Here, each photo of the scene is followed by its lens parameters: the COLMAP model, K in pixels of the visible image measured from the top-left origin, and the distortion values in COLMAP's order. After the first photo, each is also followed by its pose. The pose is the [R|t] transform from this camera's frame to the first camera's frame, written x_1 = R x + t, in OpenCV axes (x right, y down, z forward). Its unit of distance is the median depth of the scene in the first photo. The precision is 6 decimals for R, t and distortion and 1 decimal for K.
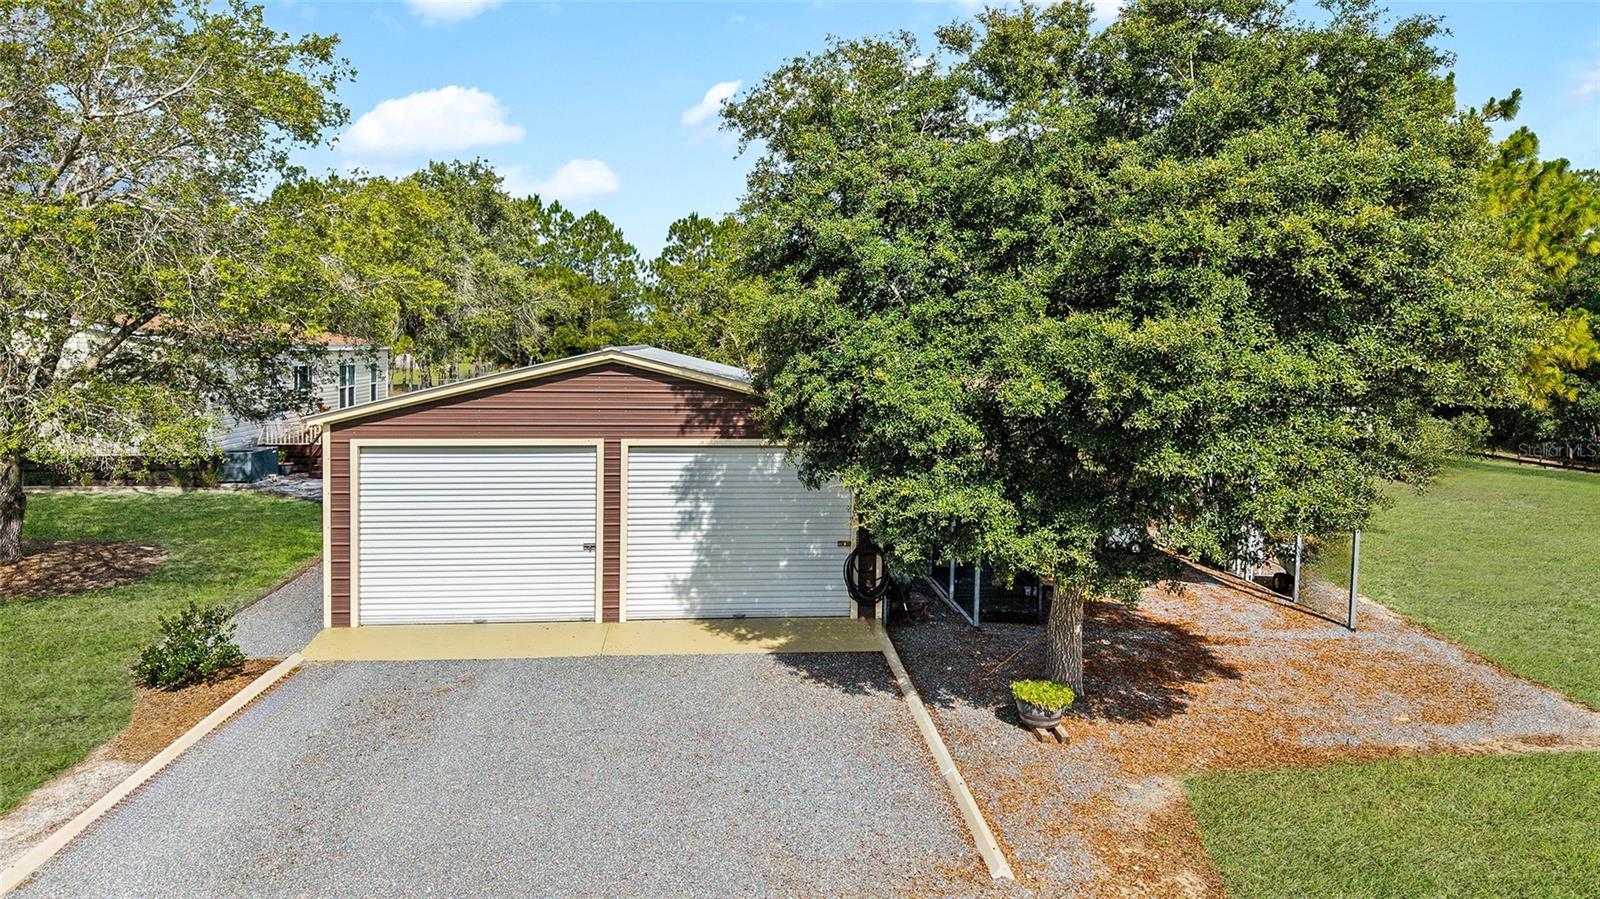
lens RADIAL K [[1103.9, 0, 800.0], [0, 1103.9, 449.5], [0, 0, 1]] dist [0.077325, -0.138050]
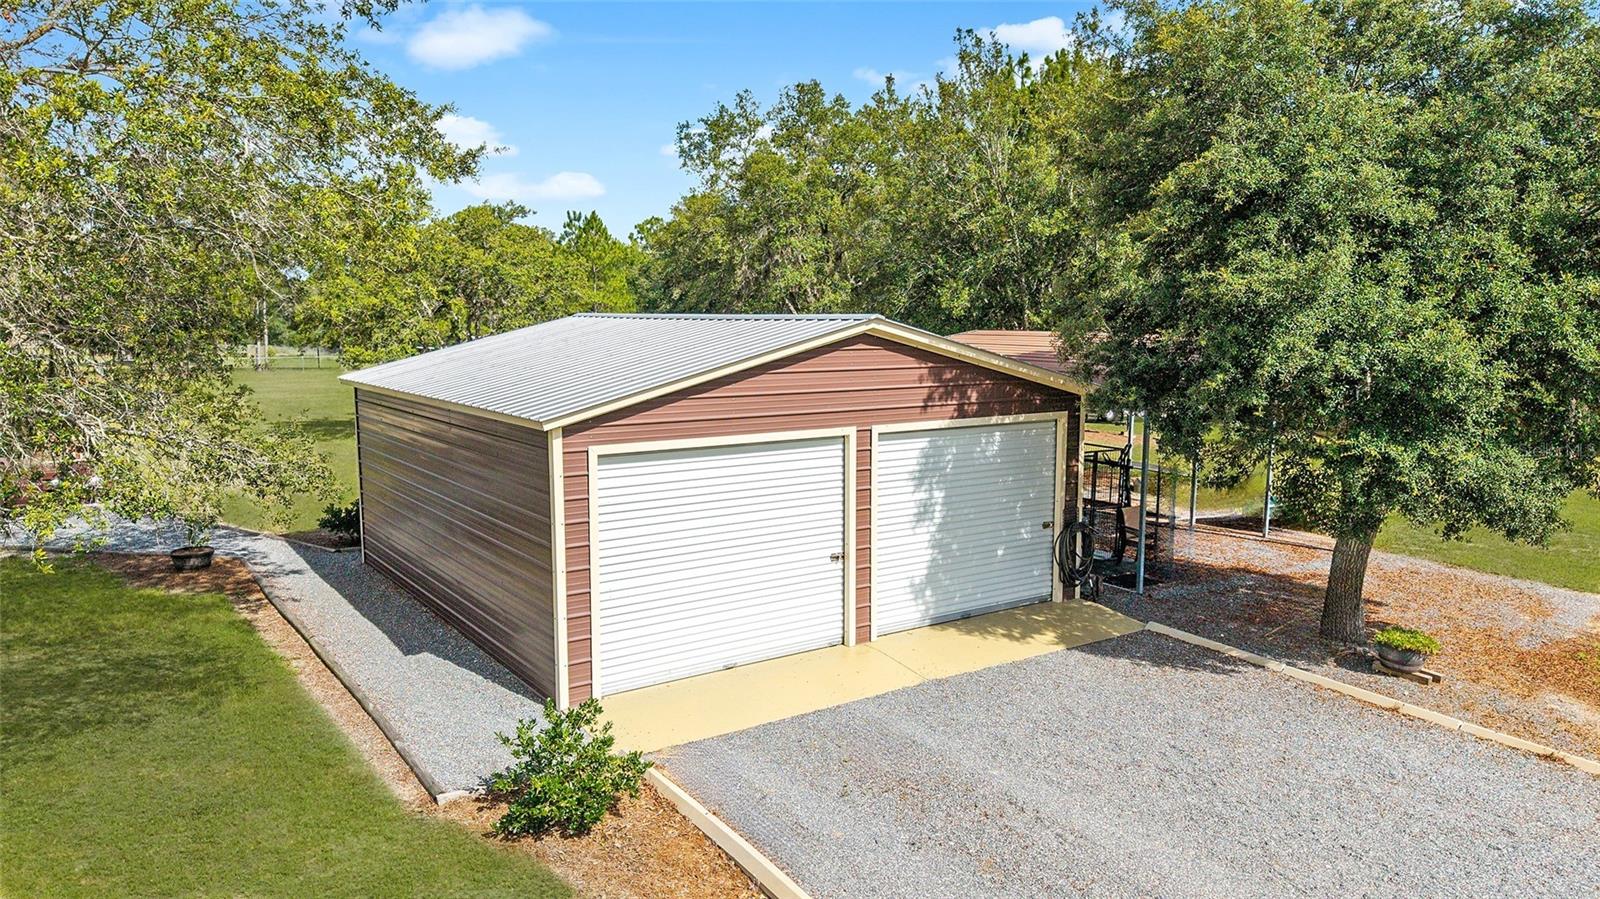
lens RADIAL K [[1103.9, 0, 800.0], [0, 1103.9, 449.5], [0, 0, 1]] dist [0.077325, -0.138050]
pose [[0.870146, -0.068716, 0.487980, -0.617137], [0.059072, 0.997635, 0.035150, -0.023767], [-0.489241, -0.001760, 0.872147, 0.288999]]
